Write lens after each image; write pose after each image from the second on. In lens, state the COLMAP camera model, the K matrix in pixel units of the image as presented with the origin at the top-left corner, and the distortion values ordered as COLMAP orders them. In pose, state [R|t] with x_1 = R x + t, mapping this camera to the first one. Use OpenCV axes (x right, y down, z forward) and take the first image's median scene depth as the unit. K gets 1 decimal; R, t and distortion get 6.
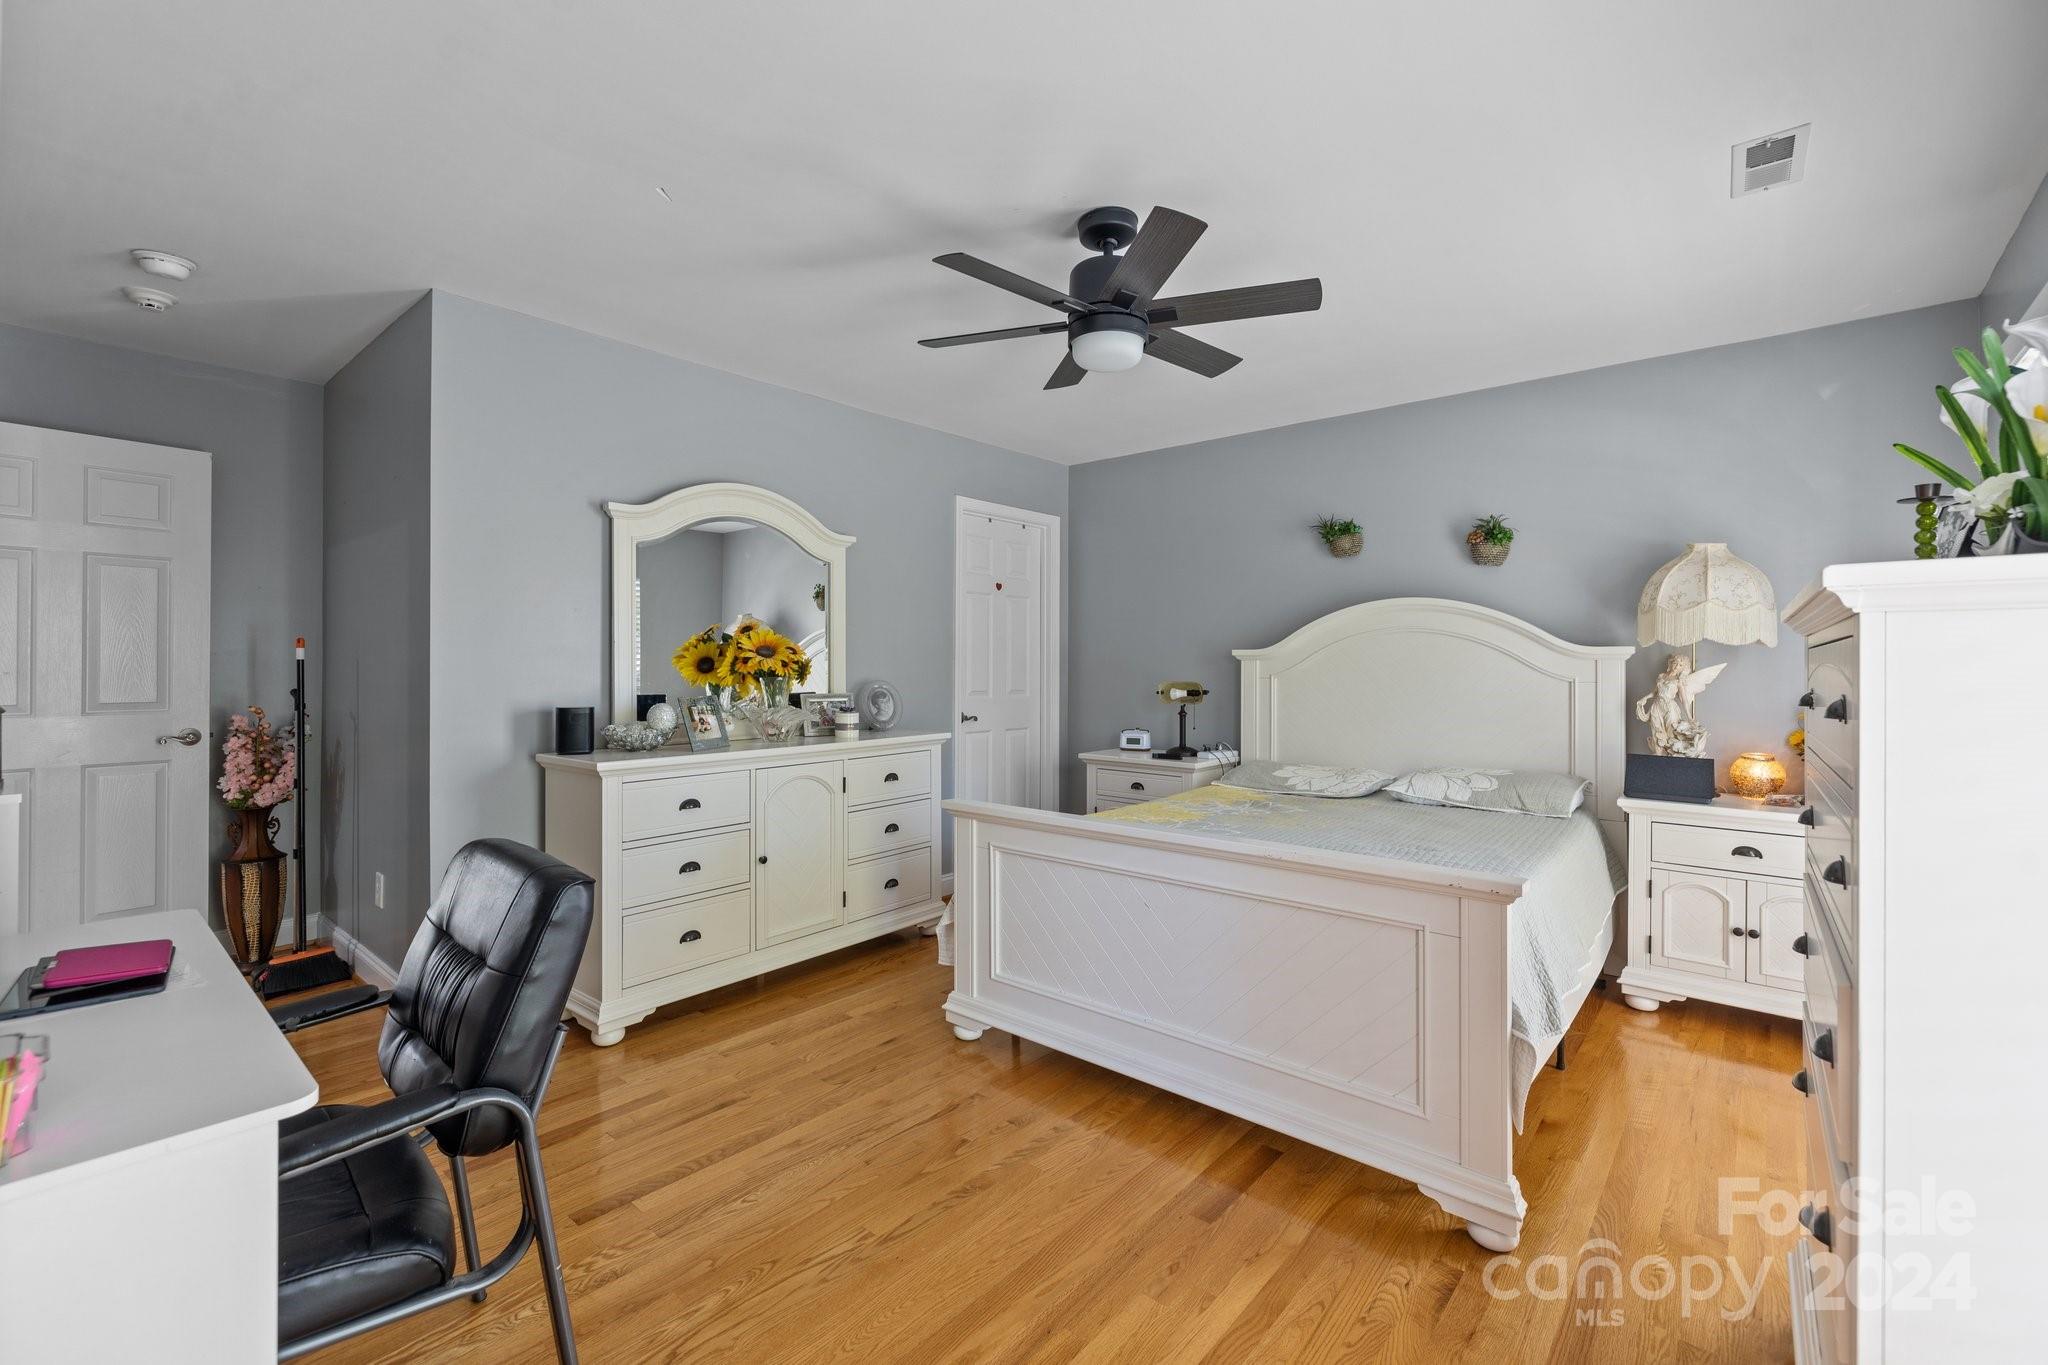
lens RADIAL K [[880.6, 0, 1022.9], [0, 880.6, 671.7], [0, 0, 1]] dist [0.000657, 0.000600]
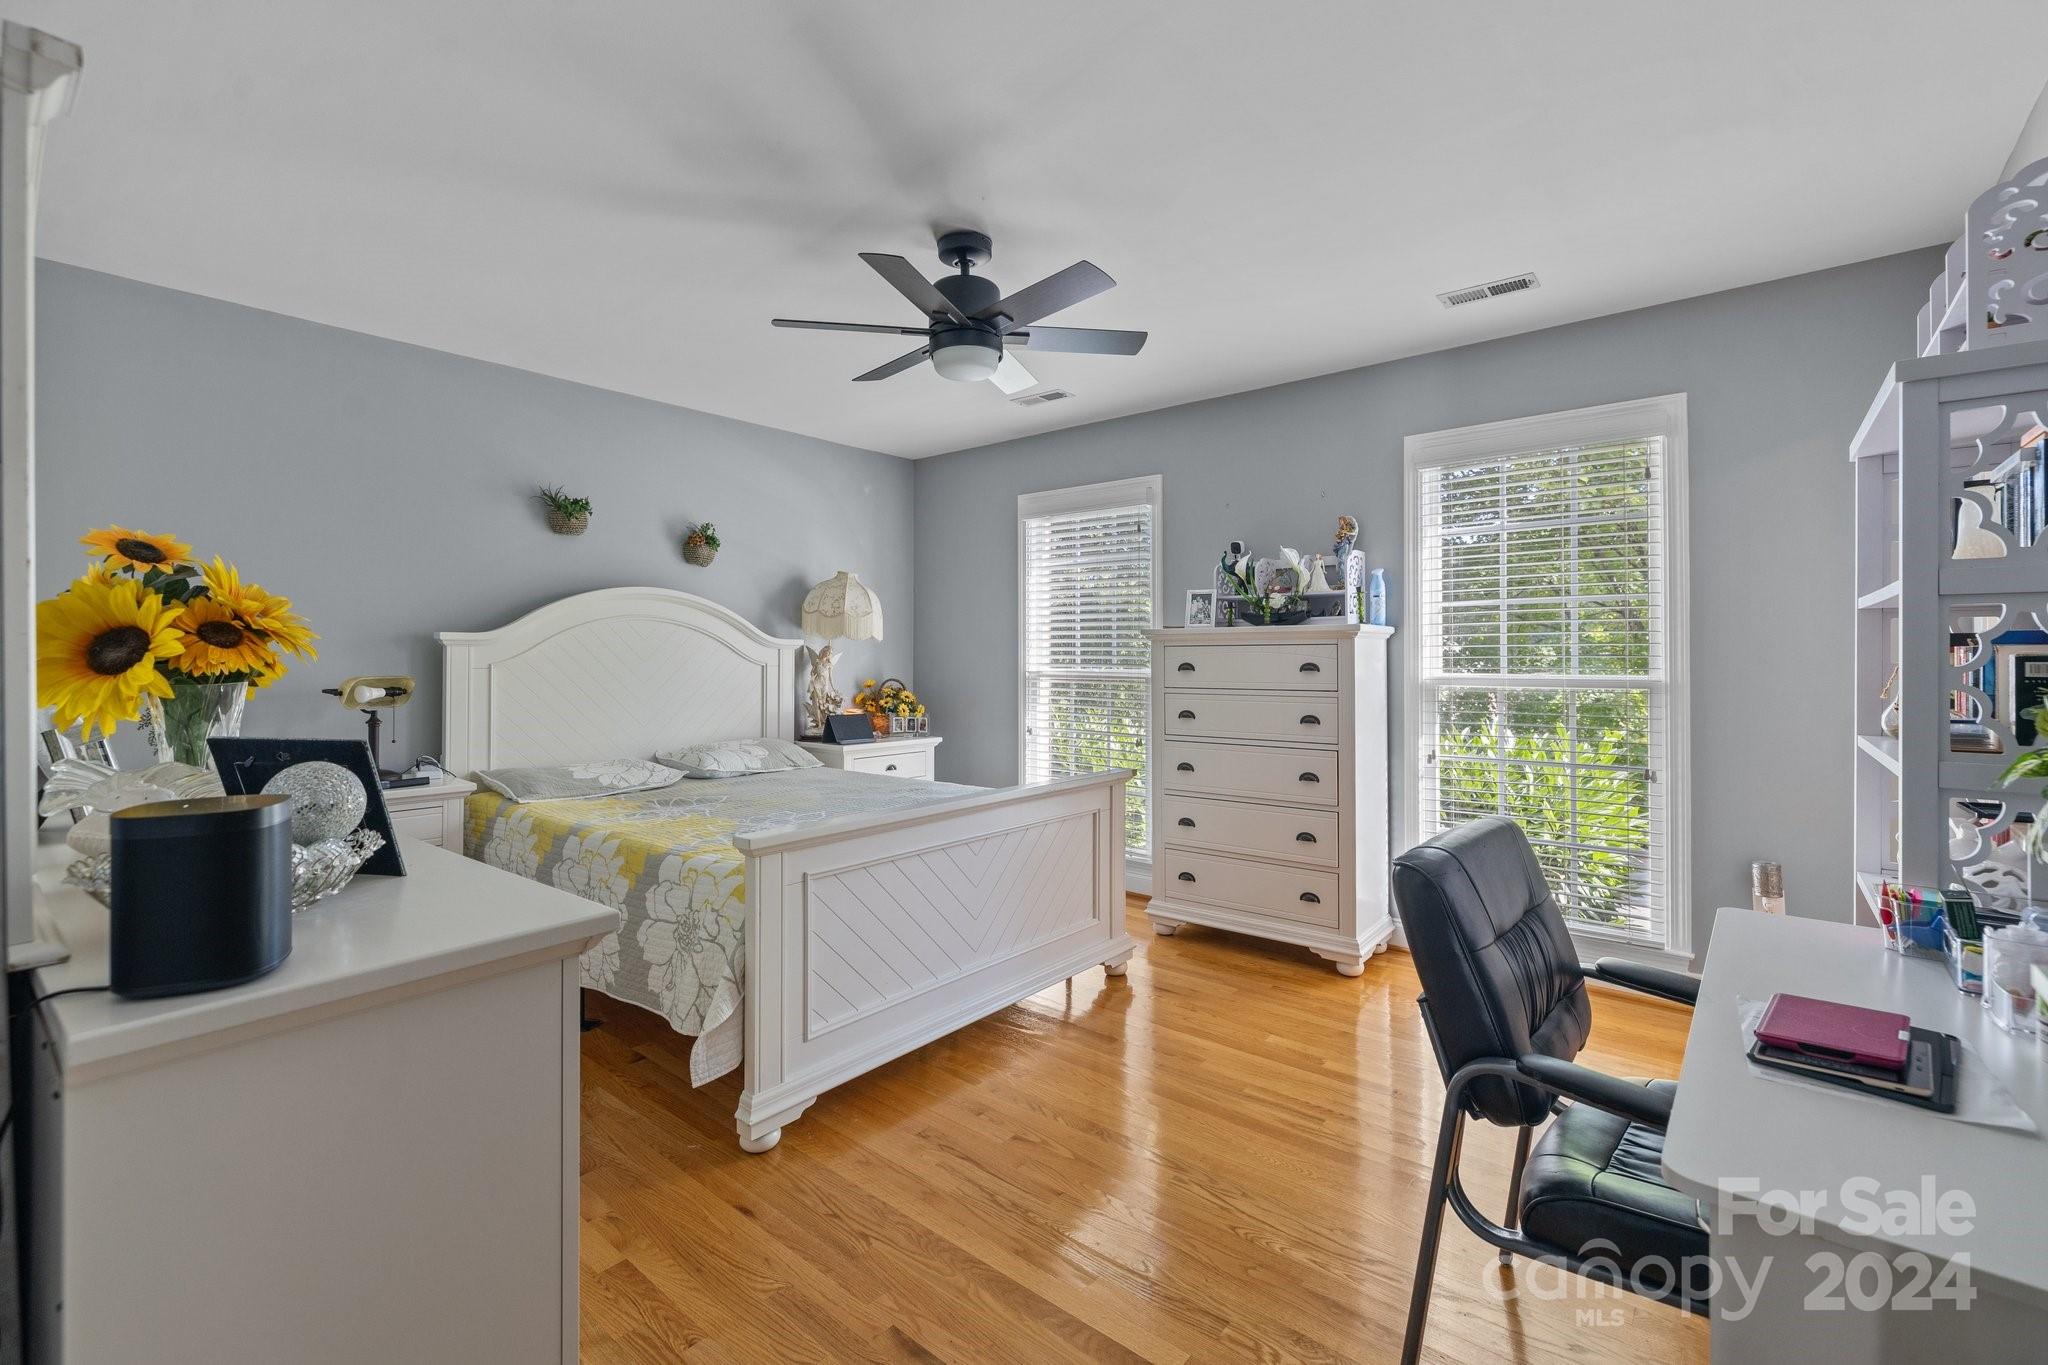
lens RADIAL K [[880.6, 0, 1023.9], [0, 880.6, 662.9], [0, 0, 1]] dist [0.000657, 0.000600]
pose [[-0.019109, -0.012639, 0.999738, -0.631247], [0.003526, 0.999913, 0.012709, -0.007160], [-0.999811, 0.003767, -0.019063, 0.607224]]
